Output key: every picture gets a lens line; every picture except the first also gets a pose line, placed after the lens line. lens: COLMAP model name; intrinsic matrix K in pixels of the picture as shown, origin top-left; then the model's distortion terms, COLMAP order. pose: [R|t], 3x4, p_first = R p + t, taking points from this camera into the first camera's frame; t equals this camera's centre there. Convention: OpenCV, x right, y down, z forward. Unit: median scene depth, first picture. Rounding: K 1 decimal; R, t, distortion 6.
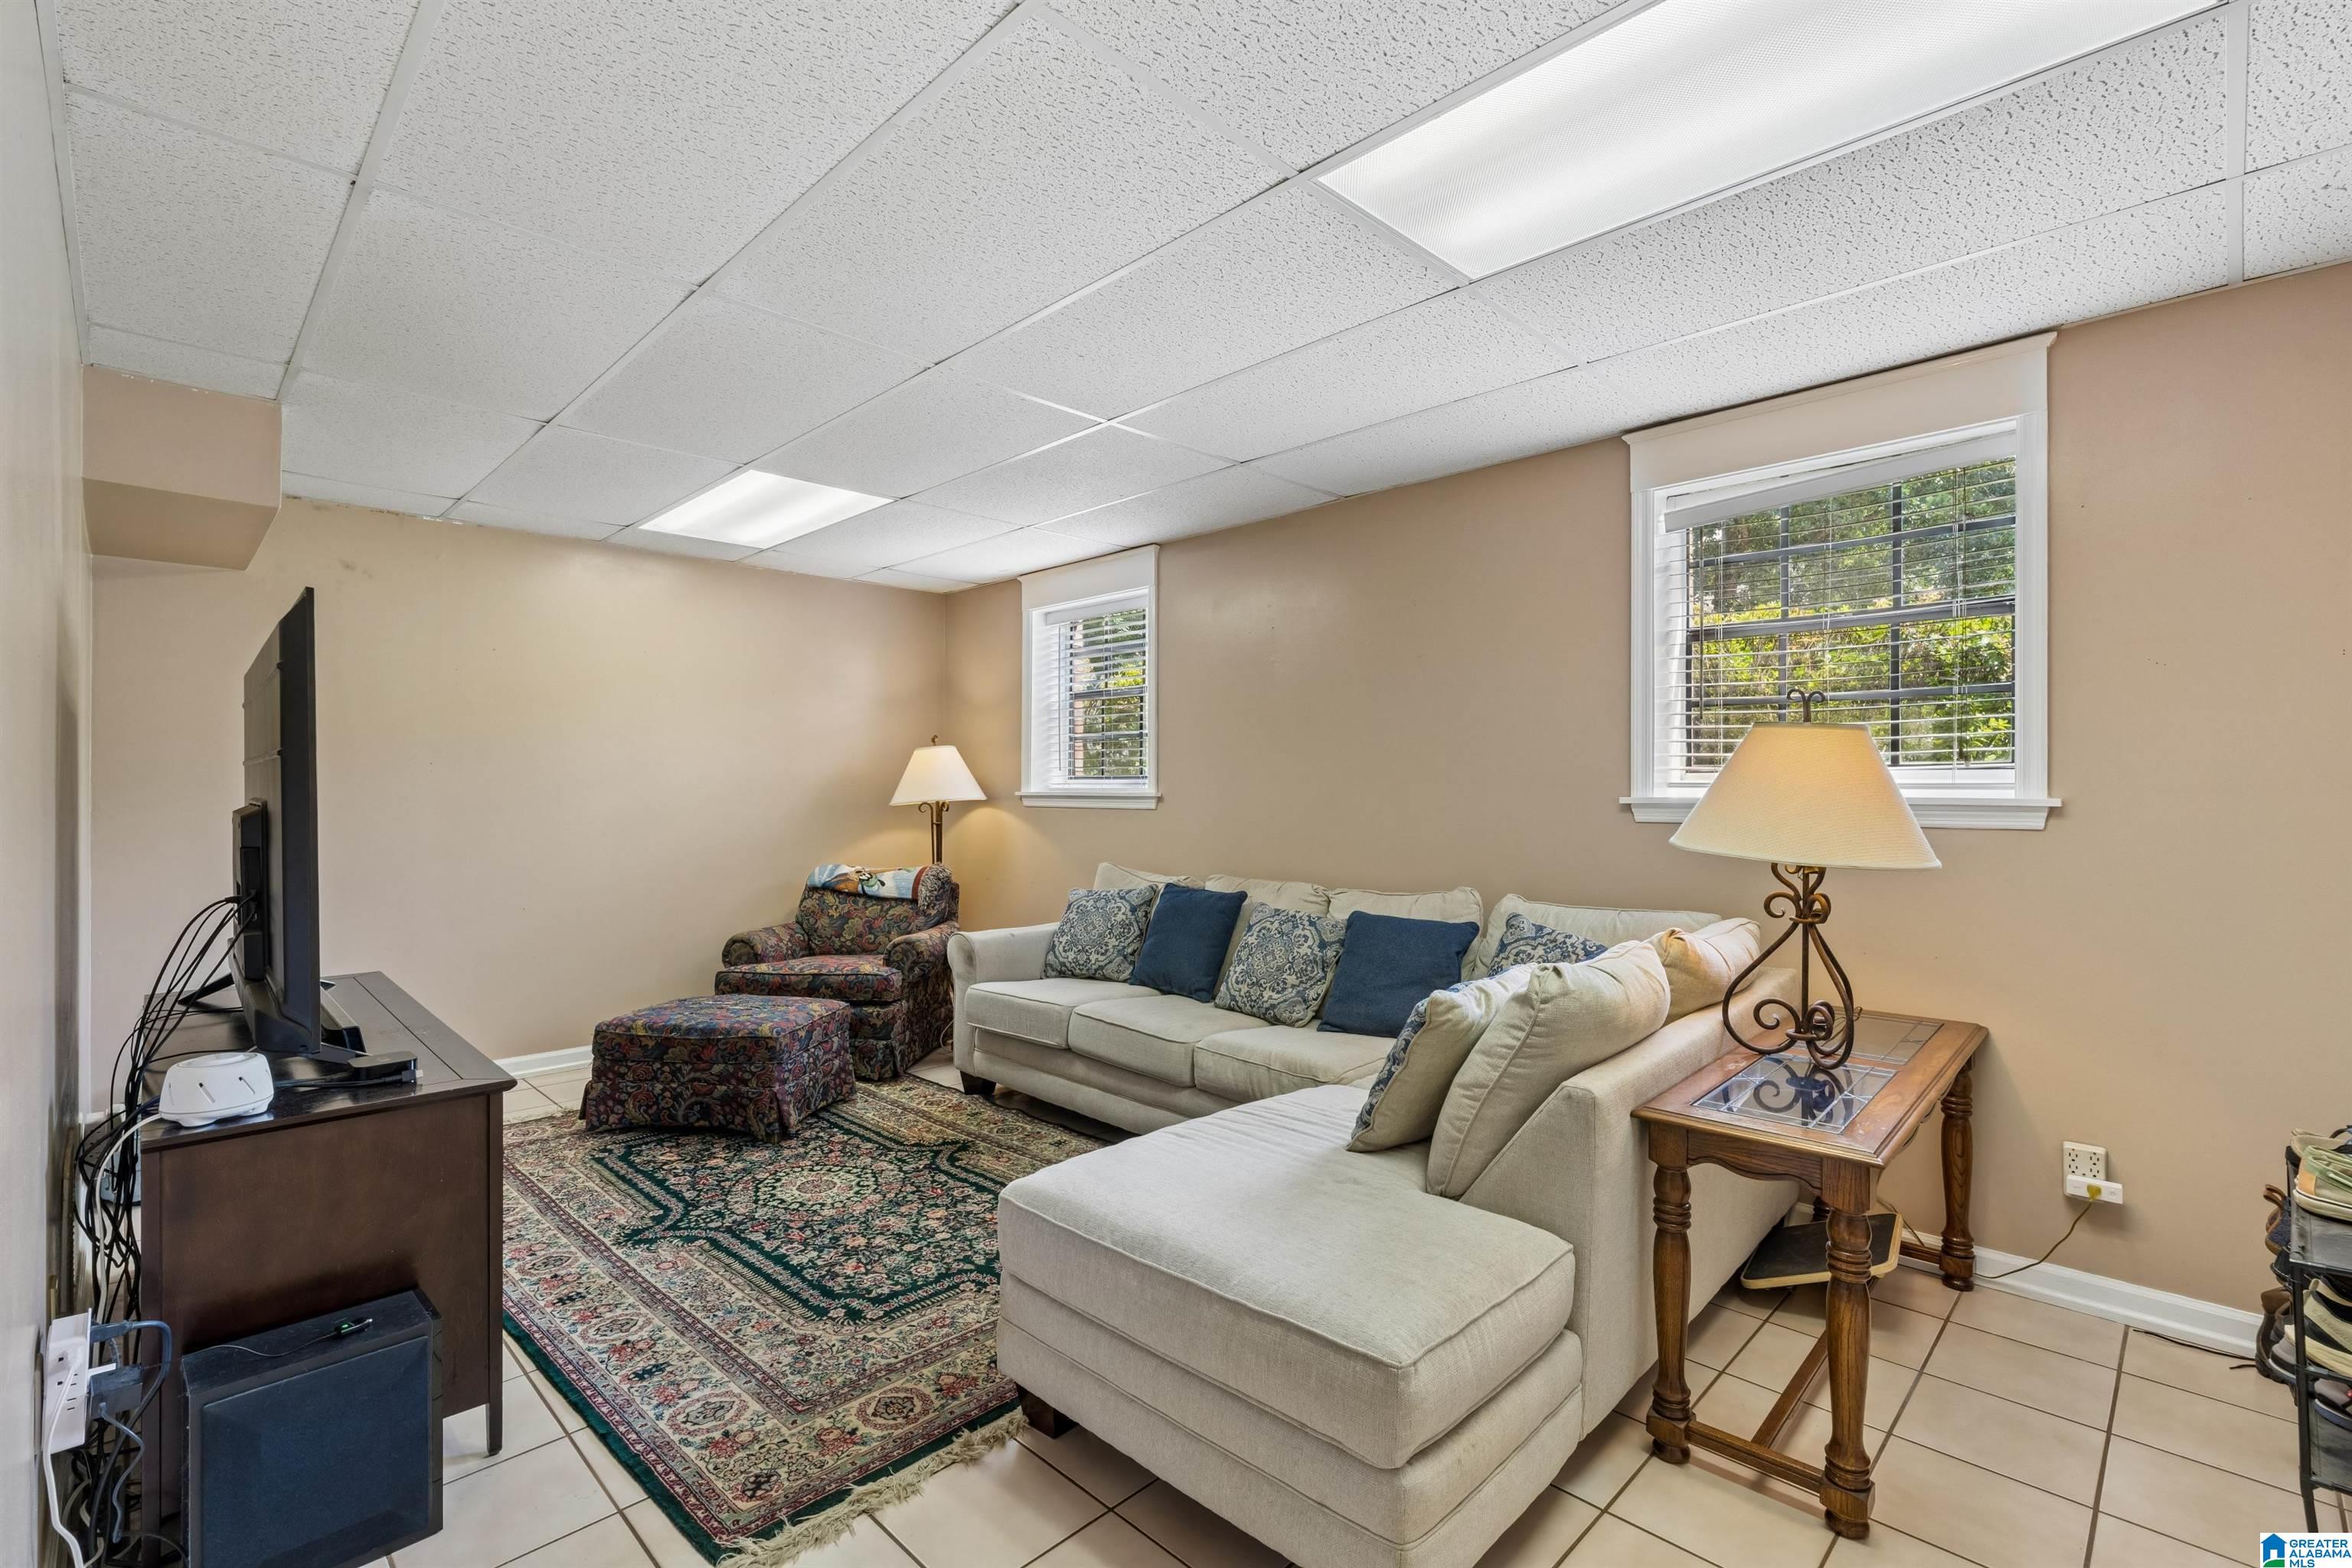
lens RADIAL K [[1059.0, 0, 1179.0], [0, 1059.0, 785.0], [0, 0, 1]] dist [-0.005986, 0.001953]
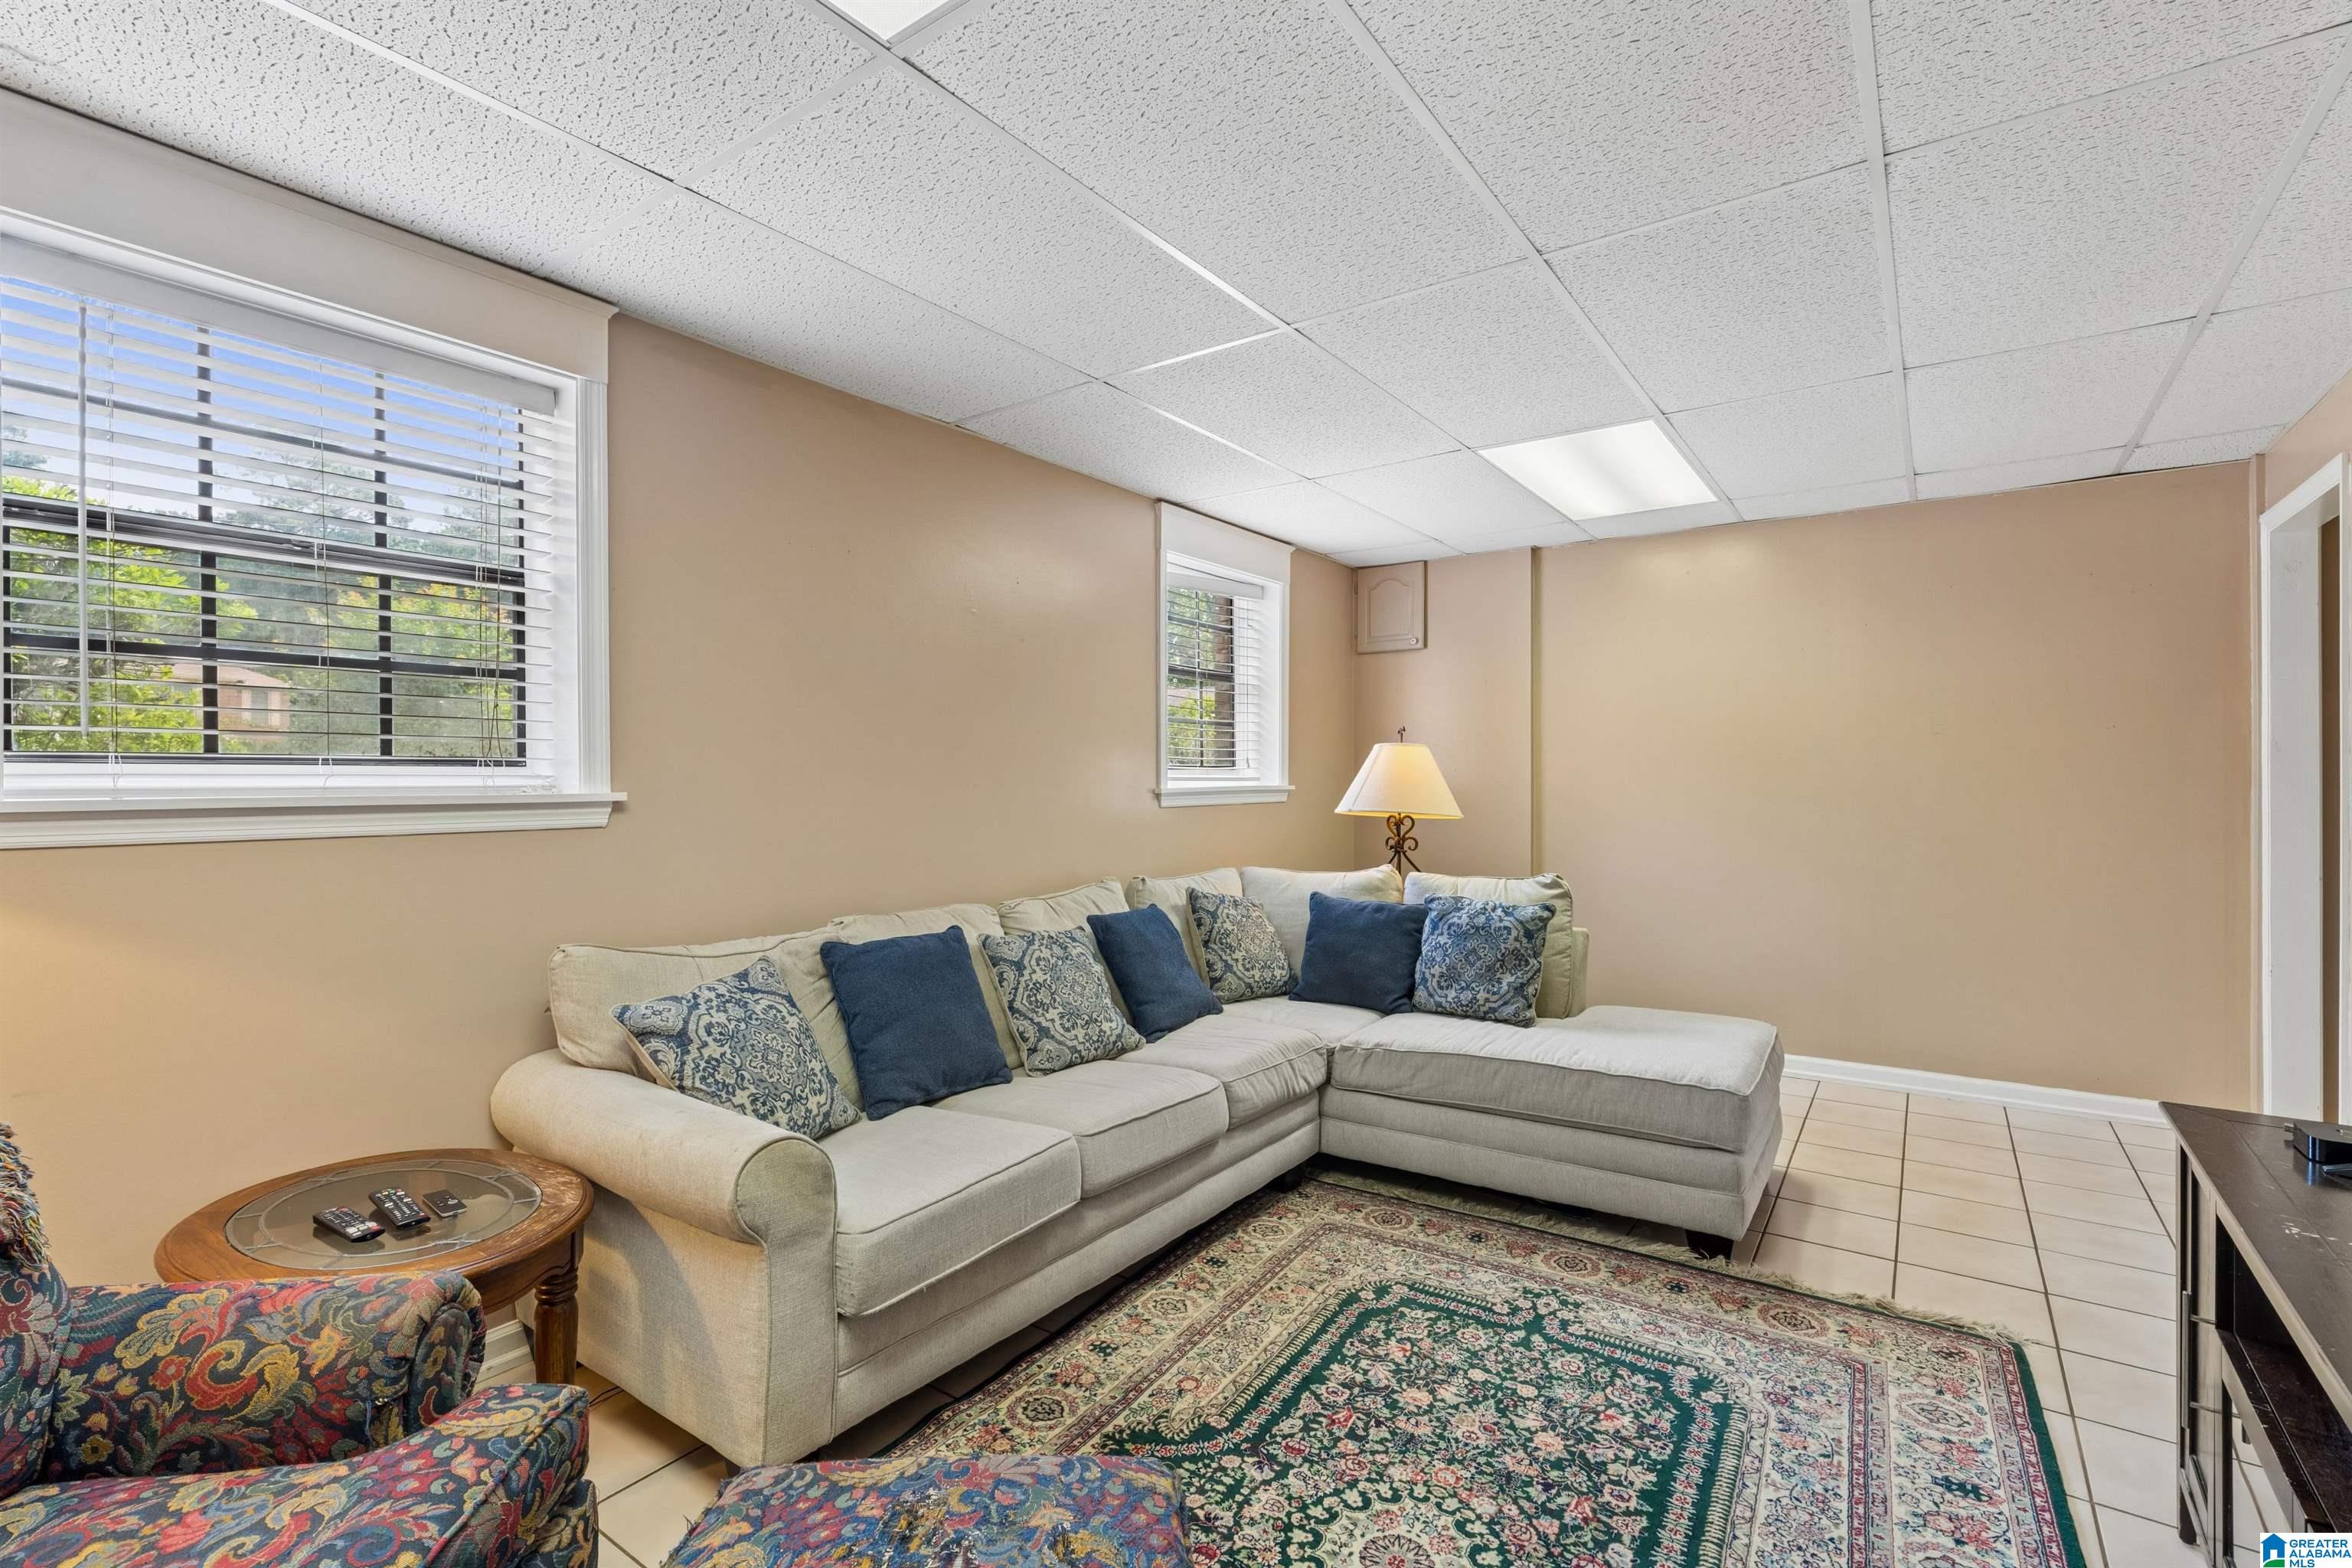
lens RADIAL K [[1059.0, 0, 1181.2], [0, 1059.0, 780.3], [0, 0, 1]] dist [-0.005986, 0.001953]
pose [[-0.168333, 0.002436, 0.985727, -1.004516], [0.003166, 0.999993, -0.001931, 0.005392], [-0.985725, 0.002796, -0.168339, 1.442093]]
